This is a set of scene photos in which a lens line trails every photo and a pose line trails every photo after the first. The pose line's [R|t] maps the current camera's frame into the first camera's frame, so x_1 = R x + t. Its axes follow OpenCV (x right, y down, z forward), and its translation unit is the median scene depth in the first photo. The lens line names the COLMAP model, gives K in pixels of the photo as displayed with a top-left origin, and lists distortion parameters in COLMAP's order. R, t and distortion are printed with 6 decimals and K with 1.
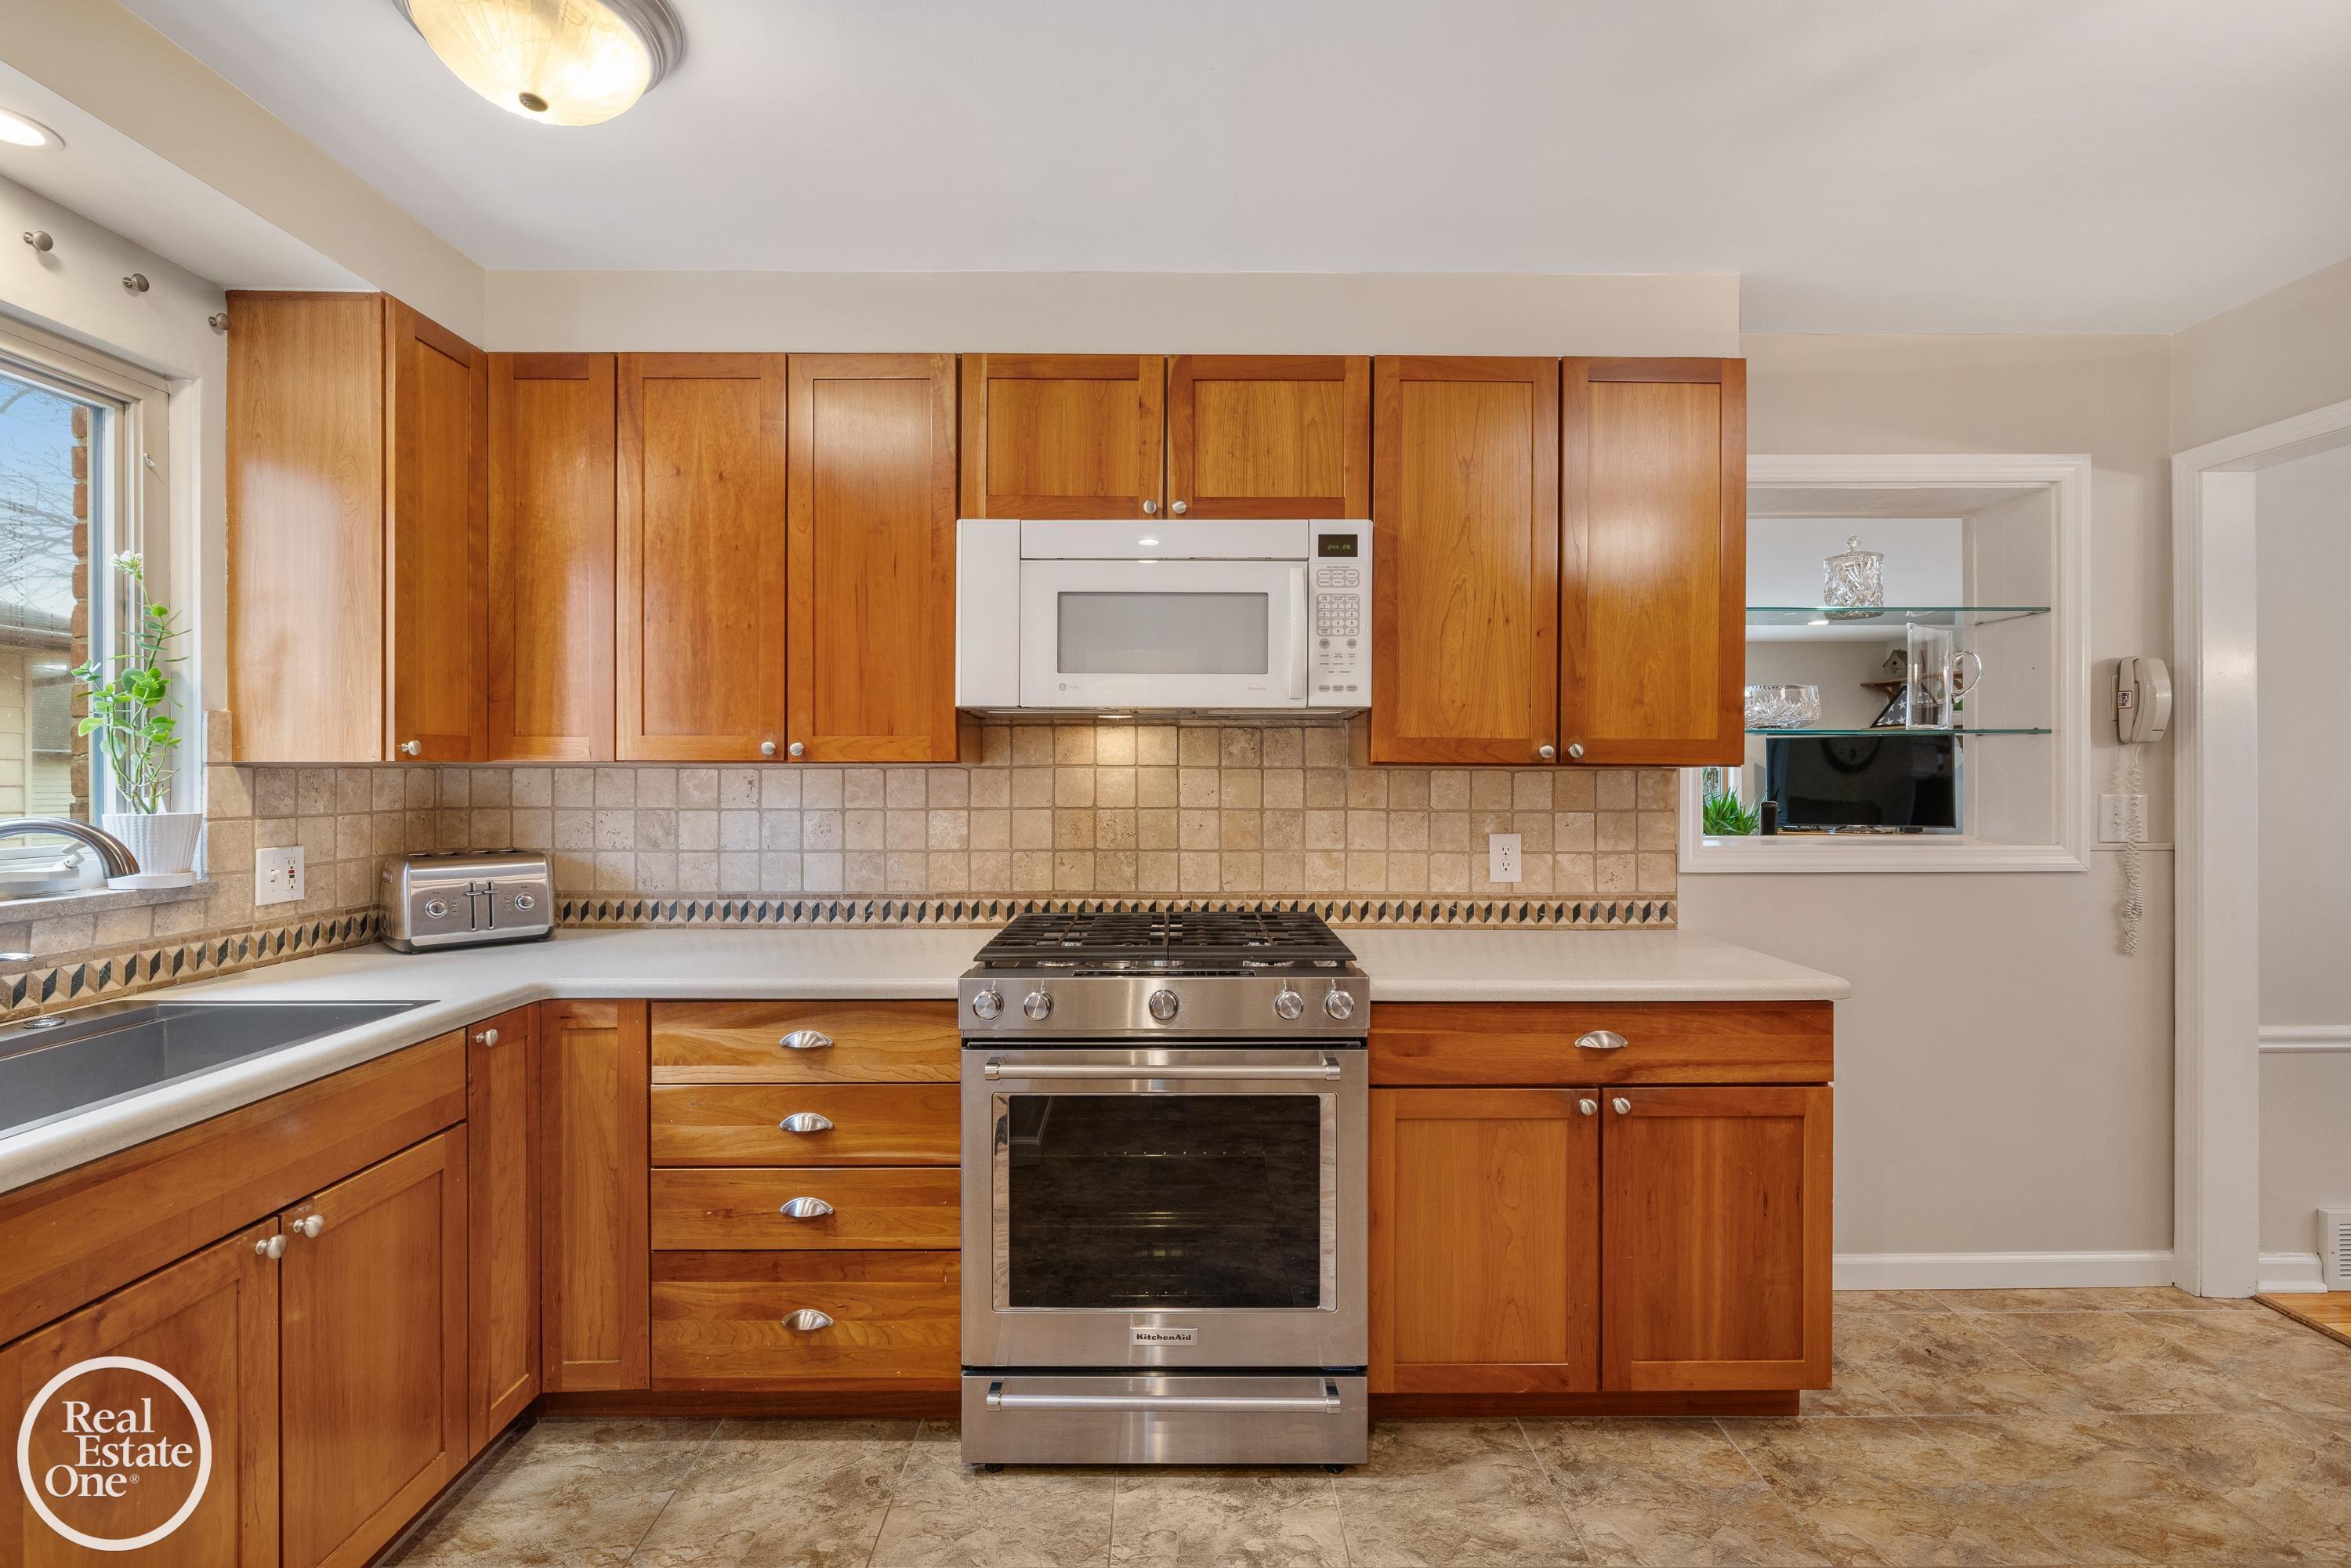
lens RADIAL K [[1055.3, 0, 1175.5], [0, 1055.3, 784.0], [0, 0, 1]] dist [-0.001586, -0.000369]
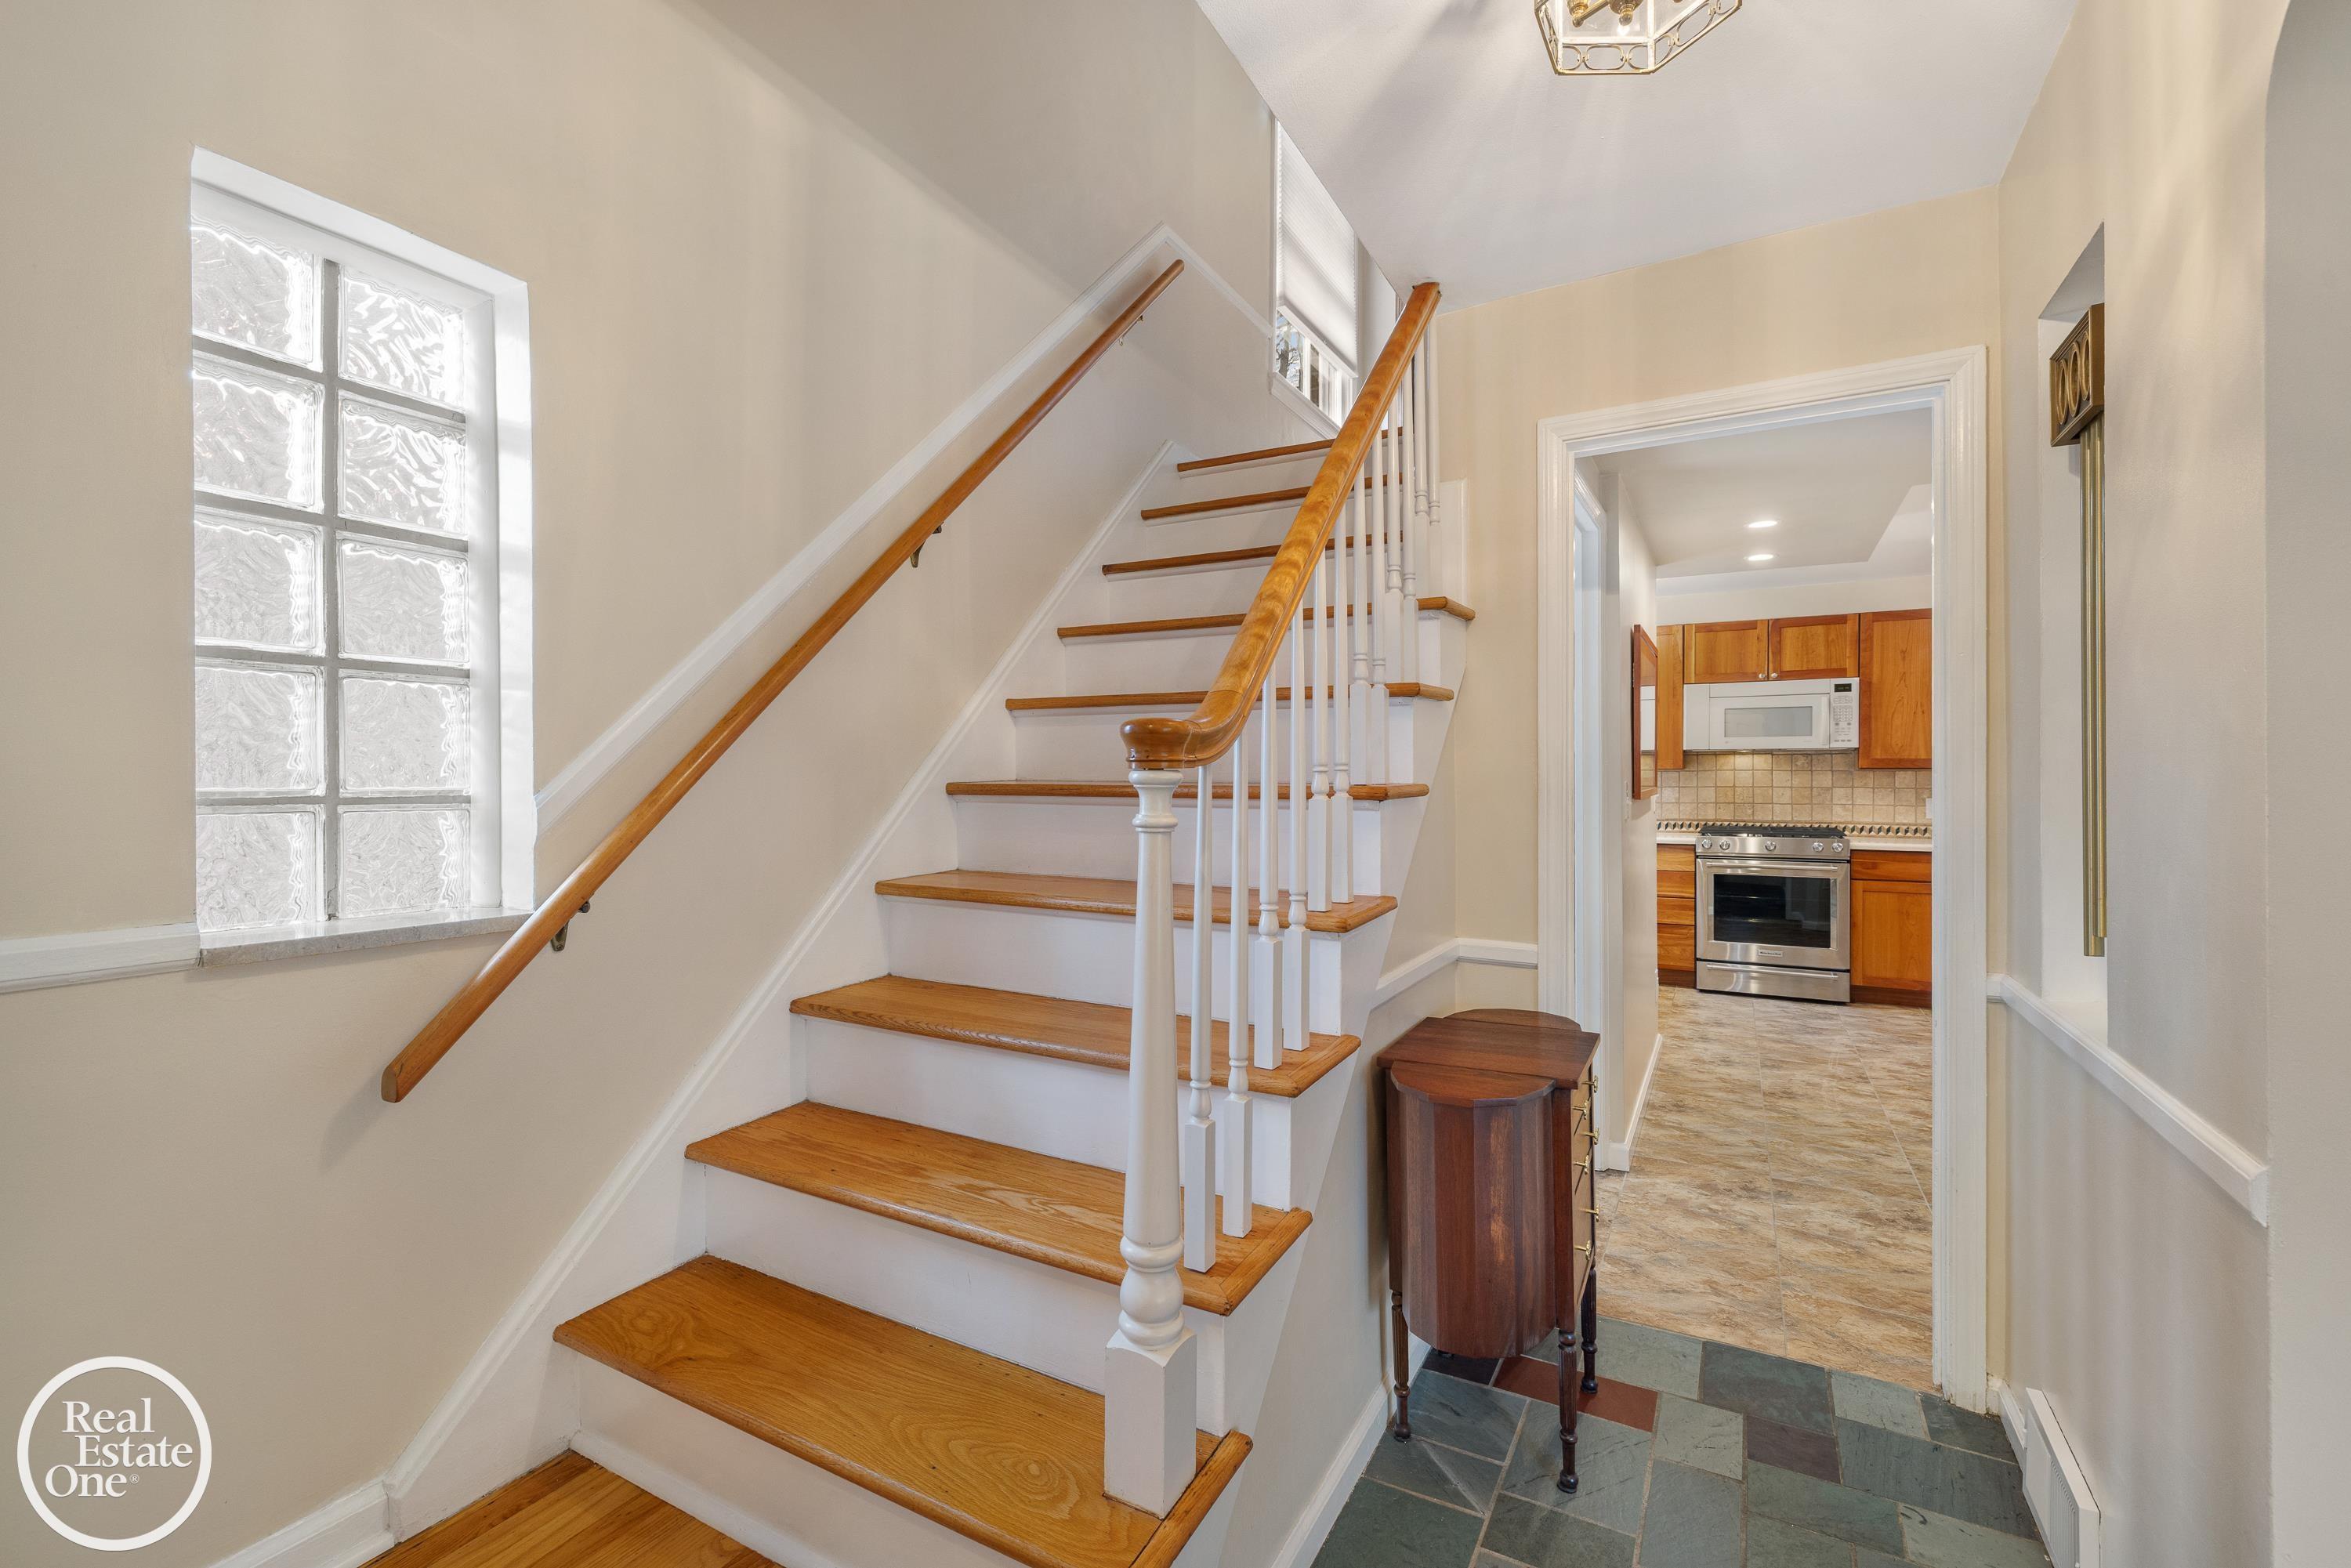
lens RADIAL K [[1001.3, 0, 1175.5], [0, 1001.3, 784.0], [0, 0, 1]] dist [-0.002350, -0.000194]
pose [[0.873067, -0.000364, -0.487600, -0.086729], [-0.001866, 0.999990, -0.004088, 0.032337], [0.487596, 0.004479, 0.873058, -2.009203]]
